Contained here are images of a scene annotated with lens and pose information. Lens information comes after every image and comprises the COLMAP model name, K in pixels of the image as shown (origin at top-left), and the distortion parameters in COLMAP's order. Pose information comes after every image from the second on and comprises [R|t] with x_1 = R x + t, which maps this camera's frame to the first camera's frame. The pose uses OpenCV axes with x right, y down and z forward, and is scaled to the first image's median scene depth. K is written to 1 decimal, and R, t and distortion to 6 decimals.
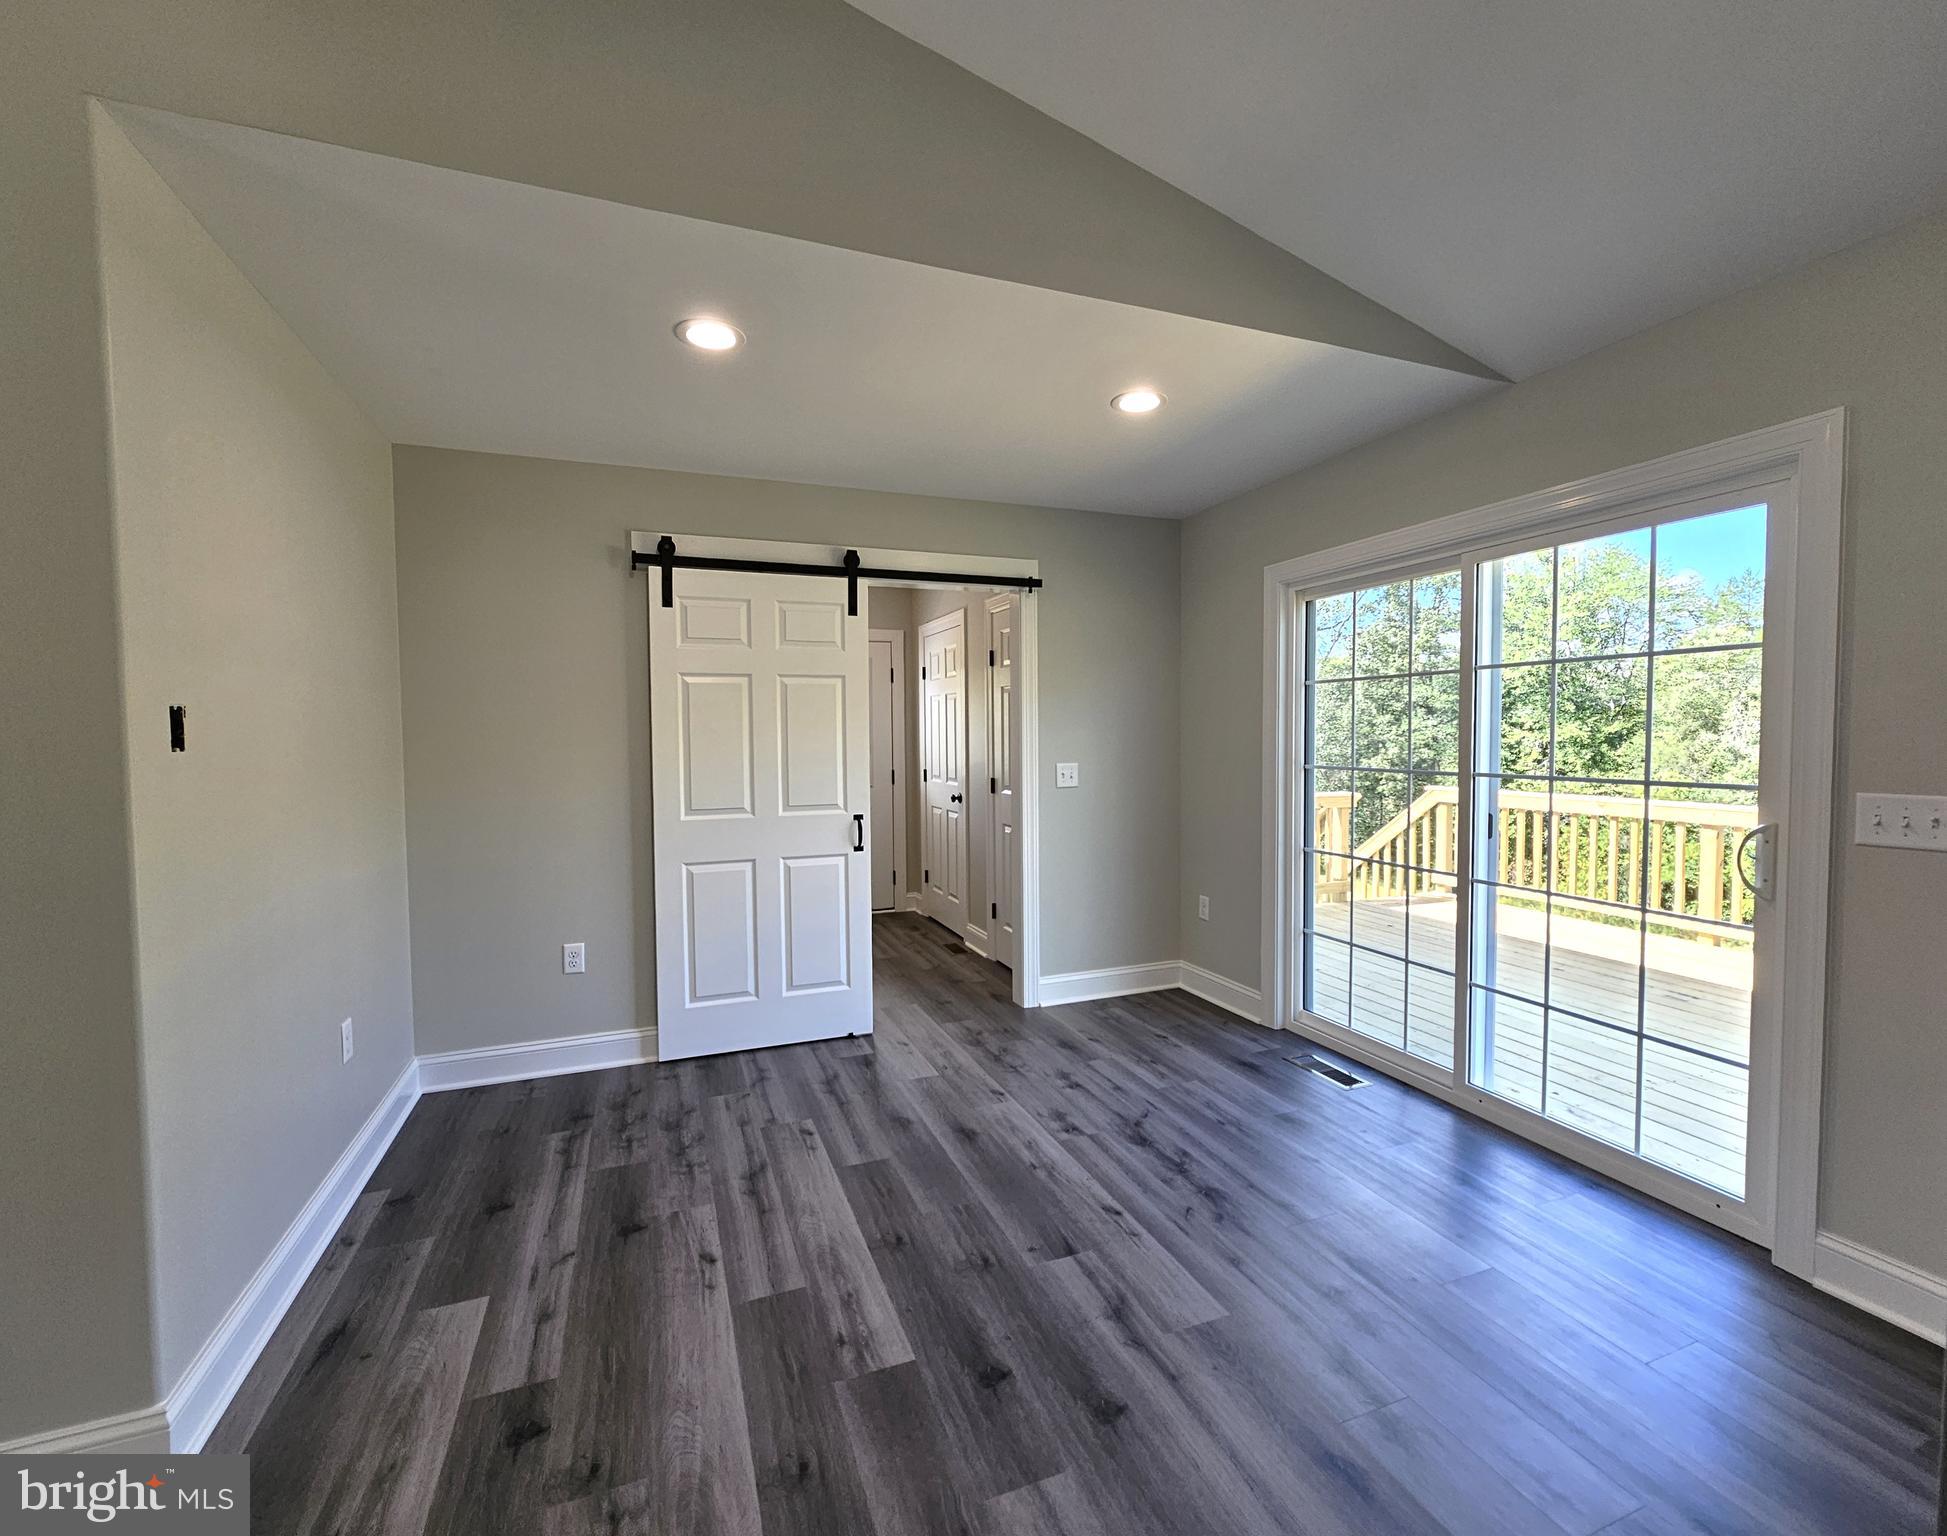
lens RADIAL K [[837.7, 0, 985.8], [0, 837.7, 771.8], [0, 0, 1]] dist [-0.000410, 0.000545]
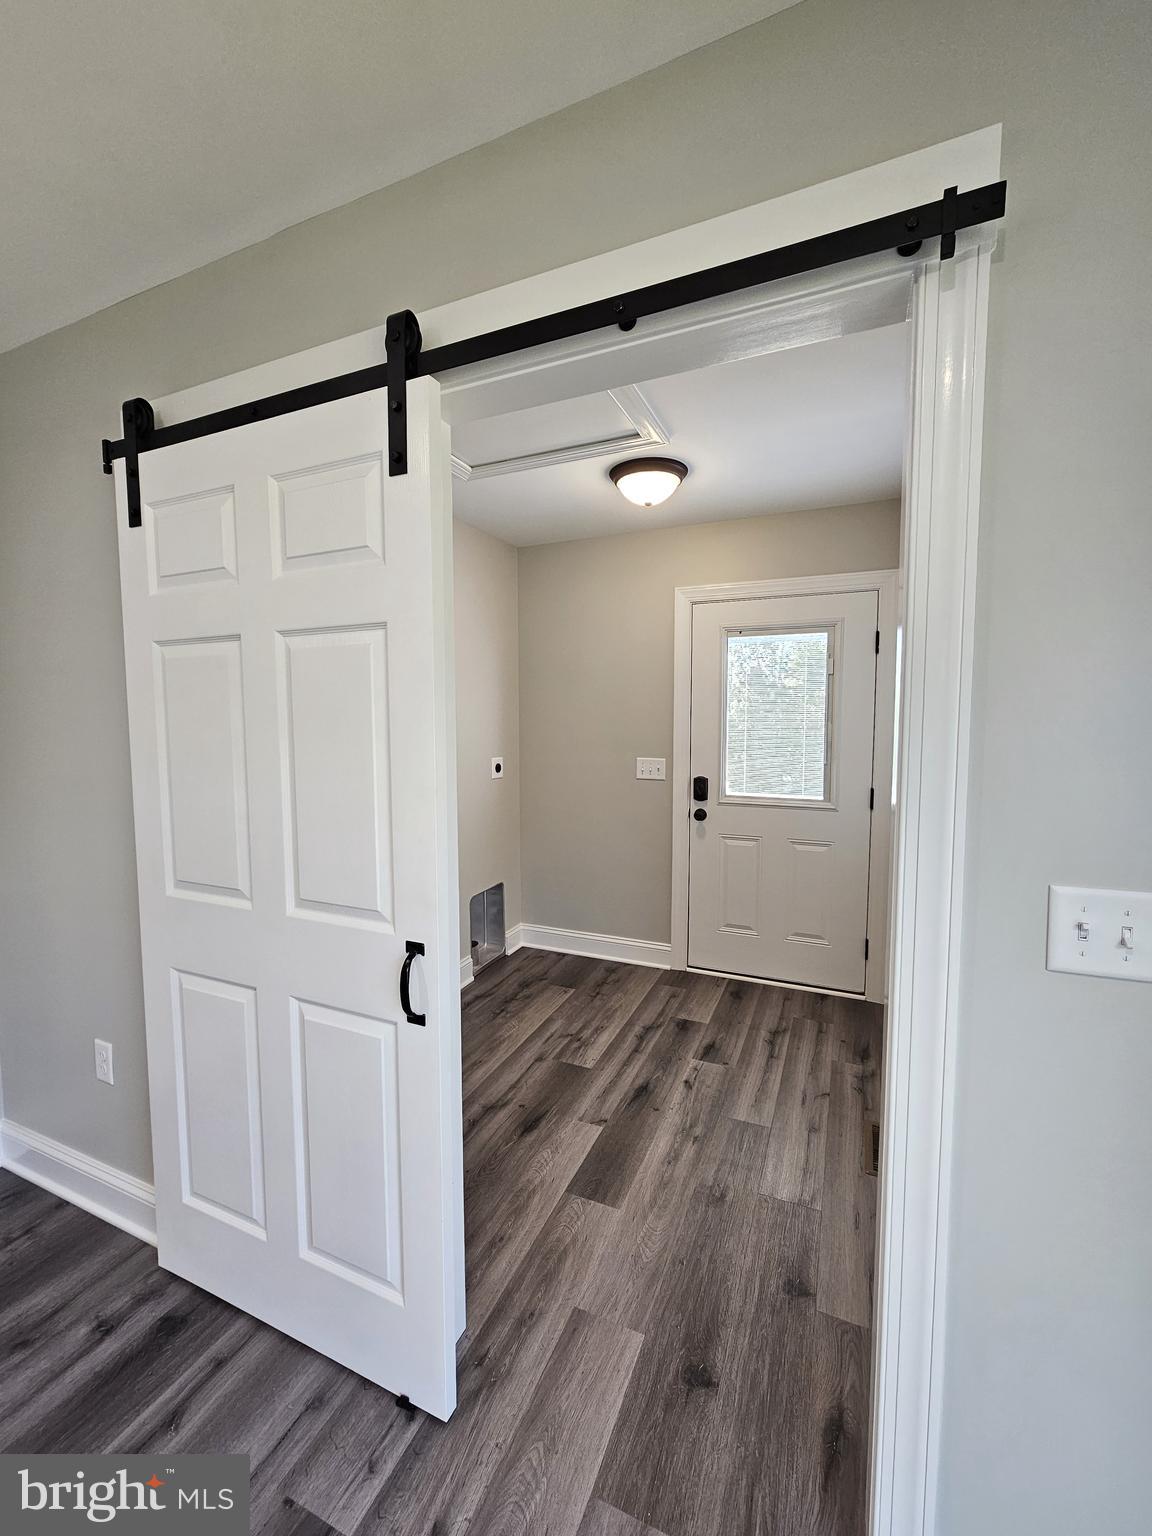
lens RADIAL K [[633.3, 0, 579.3], [0, 633.3, 772.5], [0, 0, 1]] dist [-0.002032, -0.000575]
pose [[0.699043, 0.067756, -0.711862, 0.139660], [-0.038971, 0.997631, 0.056687, -0.061113], [0.714017, -0.011884, 0.700028, 0.855445]]
